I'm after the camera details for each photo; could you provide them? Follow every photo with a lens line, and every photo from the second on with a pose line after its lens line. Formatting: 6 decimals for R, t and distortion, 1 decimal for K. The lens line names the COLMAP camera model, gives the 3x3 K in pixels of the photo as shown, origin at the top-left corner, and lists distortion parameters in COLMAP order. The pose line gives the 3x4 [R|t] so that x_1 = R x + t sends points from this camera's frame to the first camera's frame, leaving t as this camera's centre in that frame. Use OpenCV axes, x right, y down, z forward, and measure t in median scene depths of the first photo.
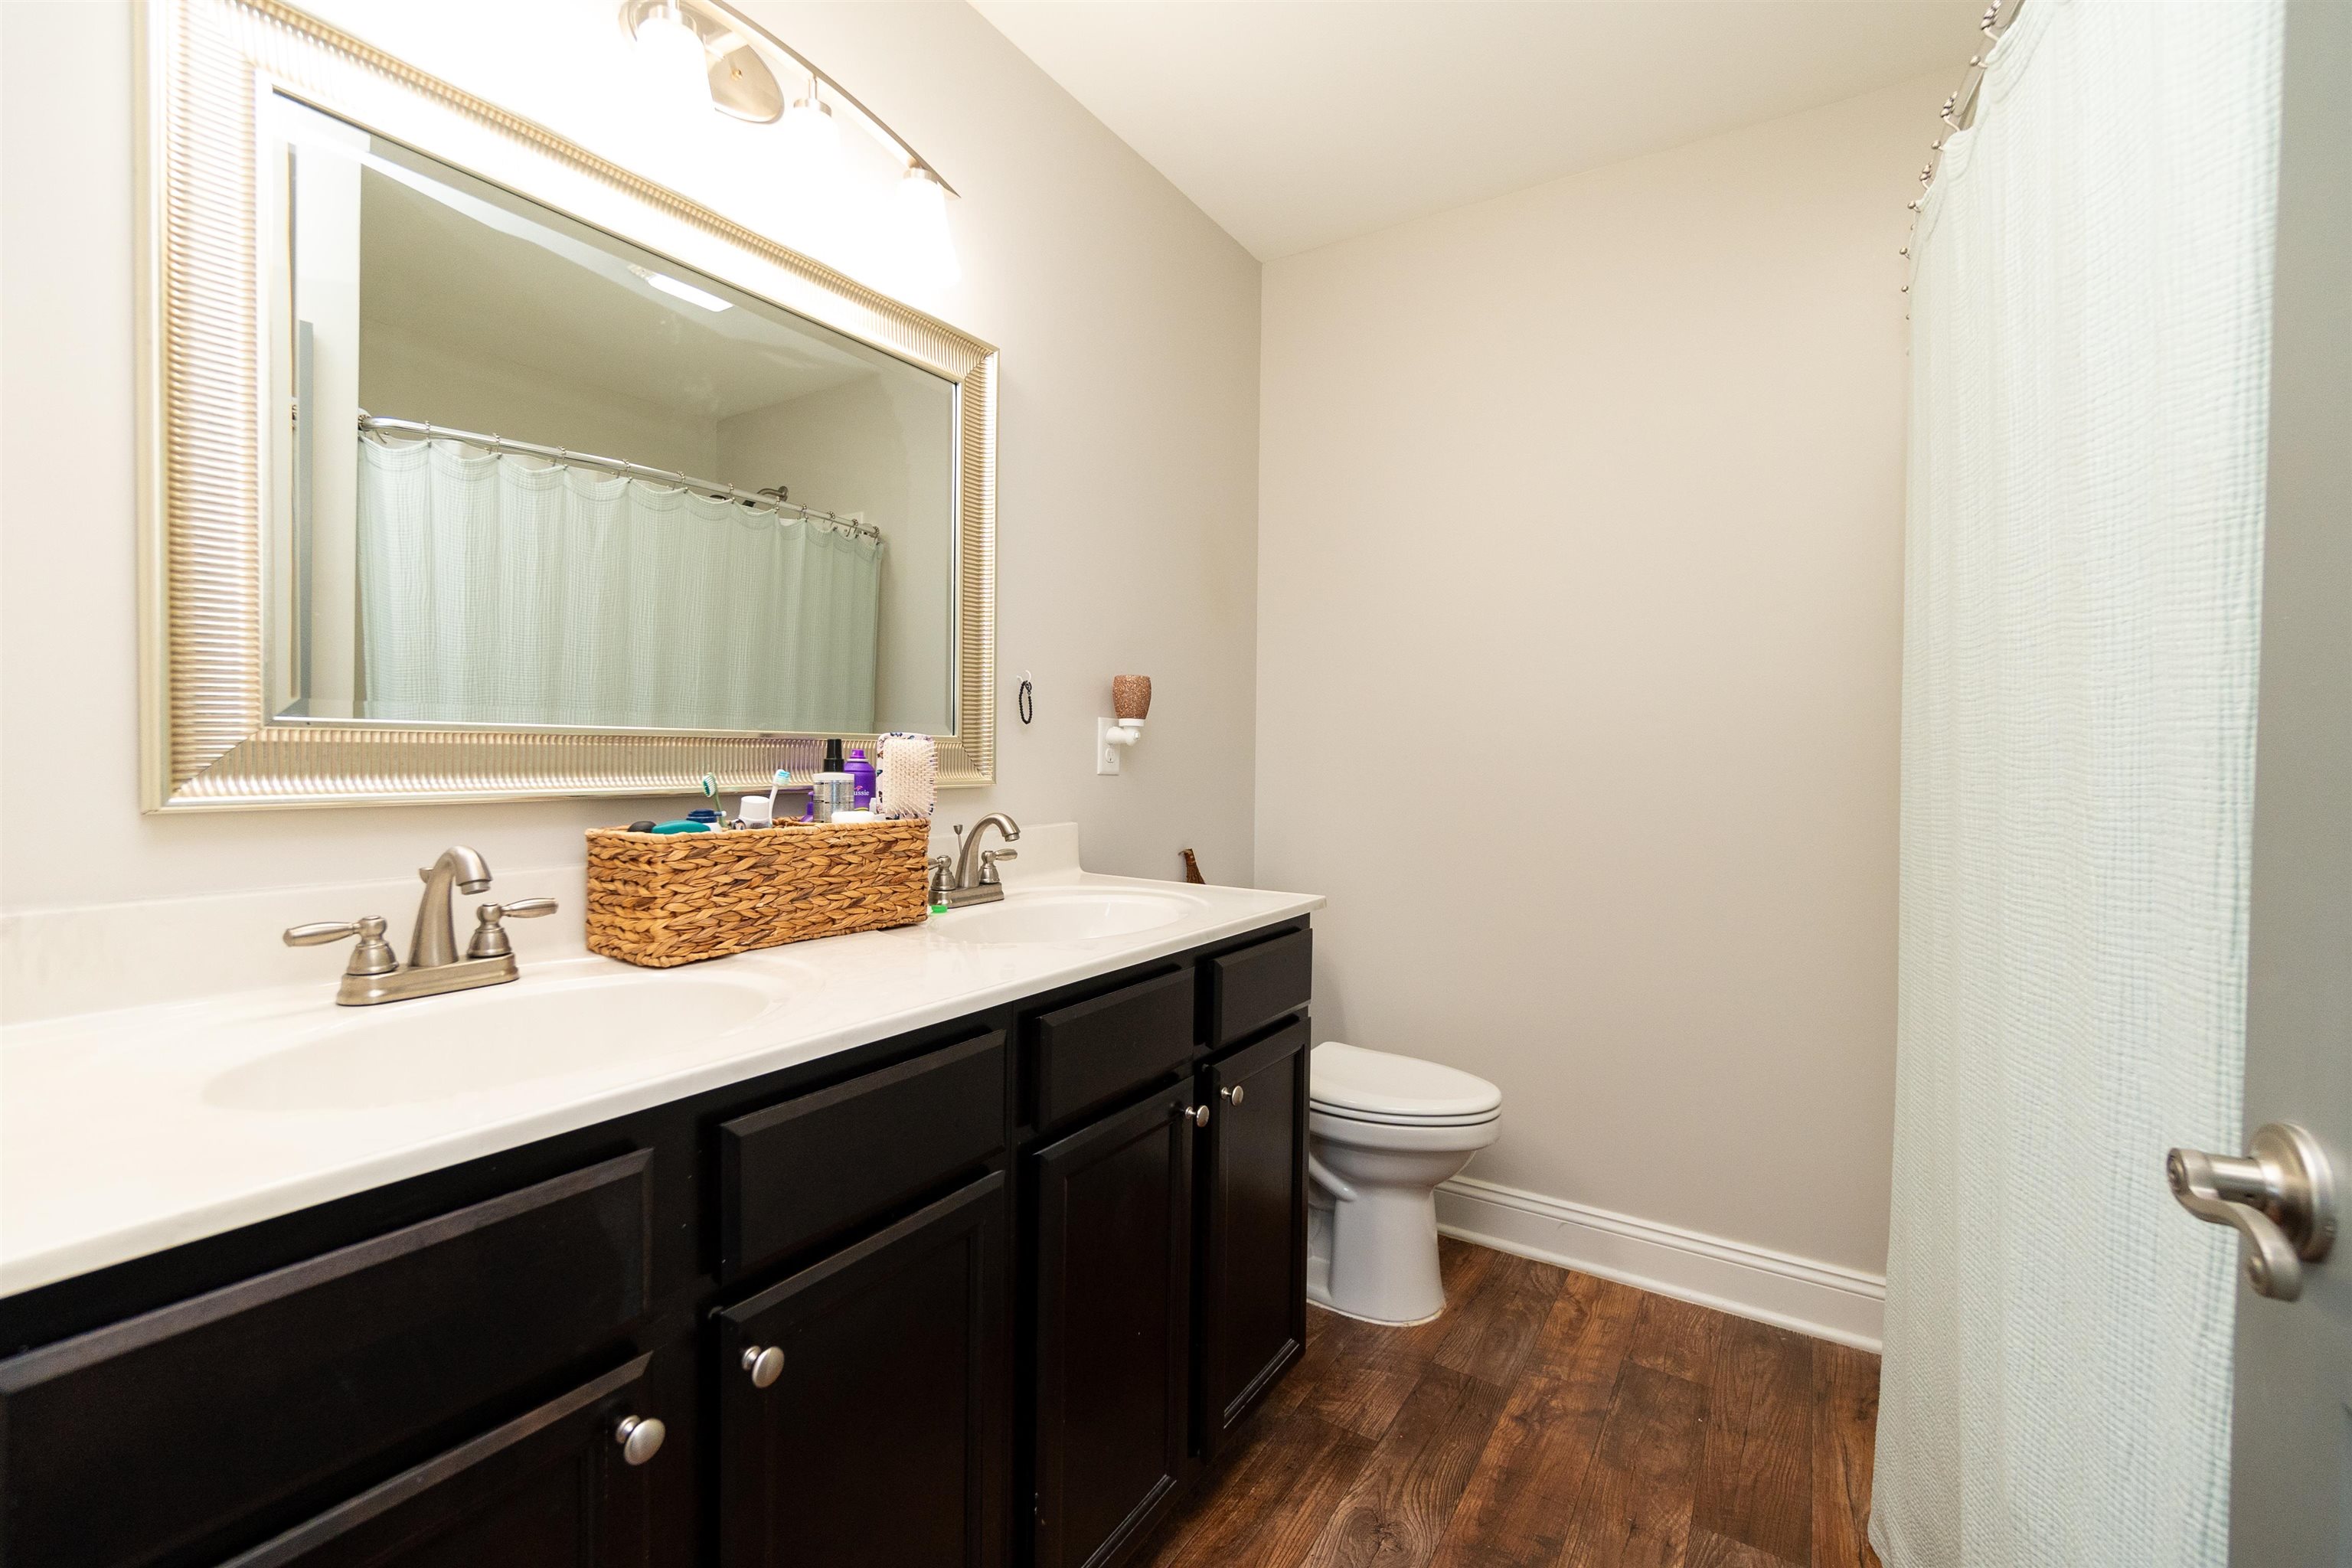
lens RADIAL K [[1021.8, 0, 1180.0], [0, 1021.8, 771.9], [0, 0, 1]] dist [-0.007871, 0.002552]
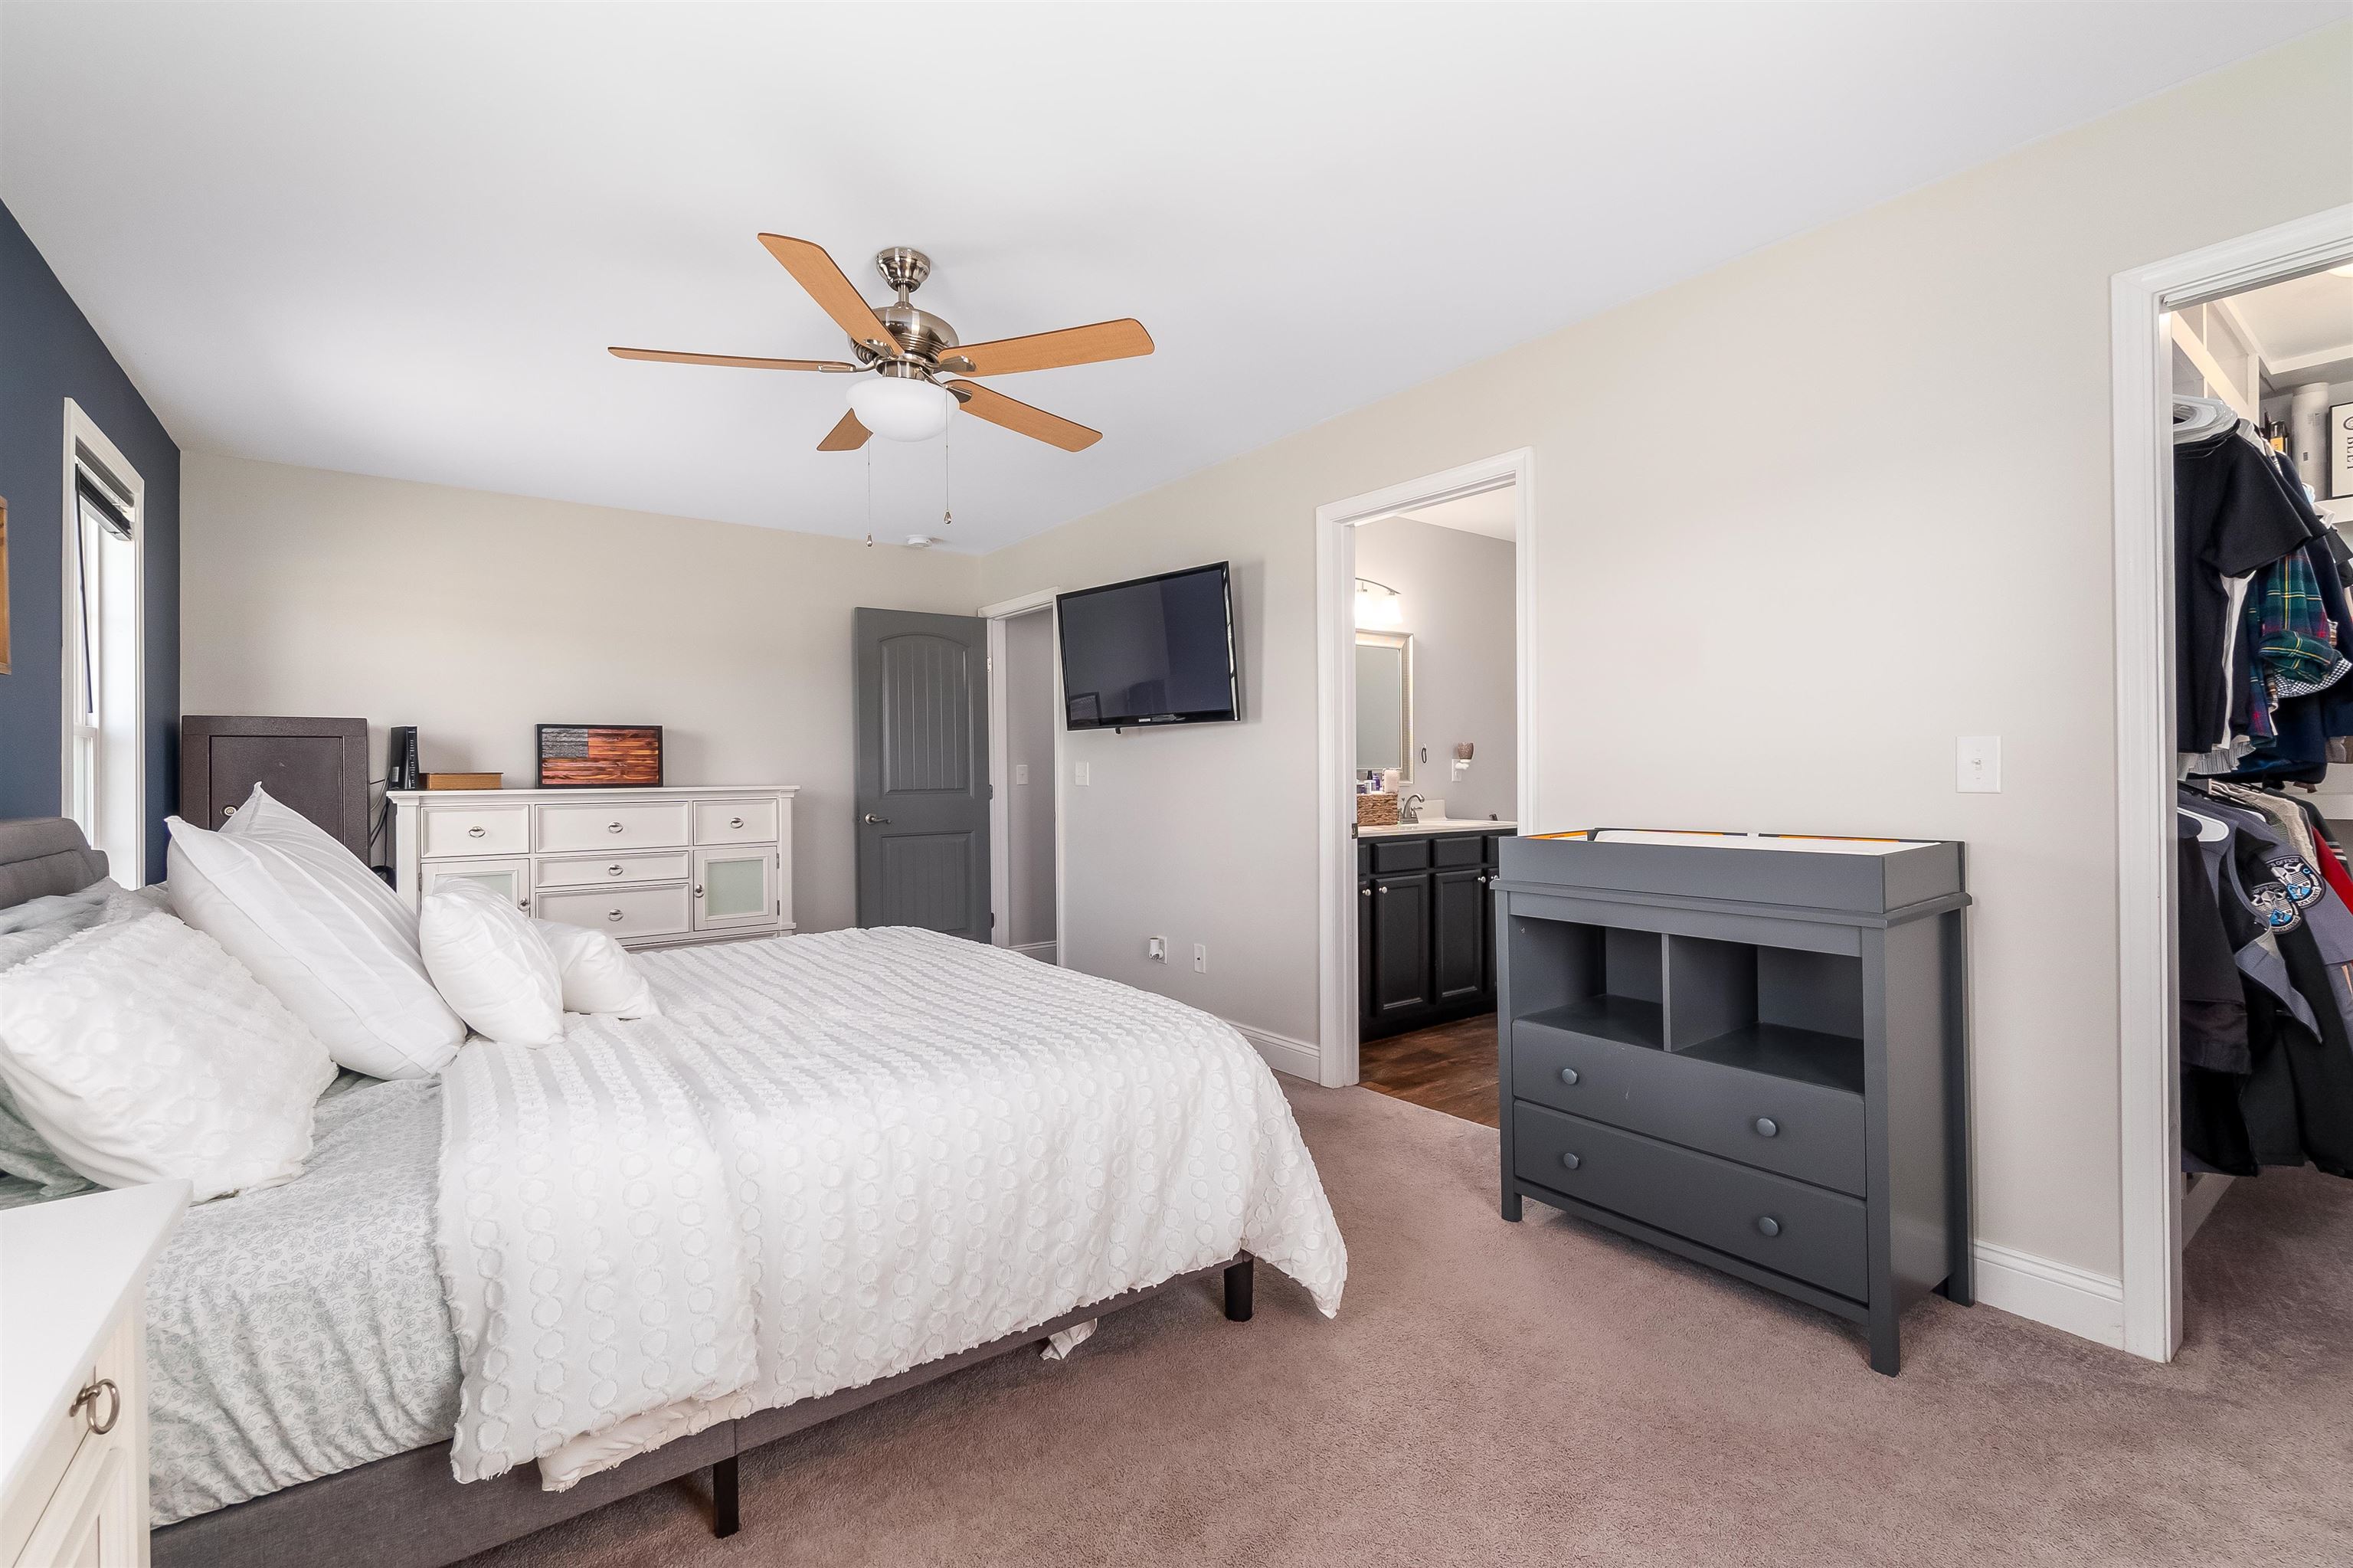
lens RADIAL K [[1022.2, 0, 1185.8], [0, 1022.2, 778.5], [0, 0, 1]] dist [-0.007871, 0.002552]
pose [[0.940086, -0.021222, -0.340277, 0.235741], [0.013722, 0.999607, -0.024432, 0.068372], [0.340662, 0.018299, 0.940008, -2.343769]]
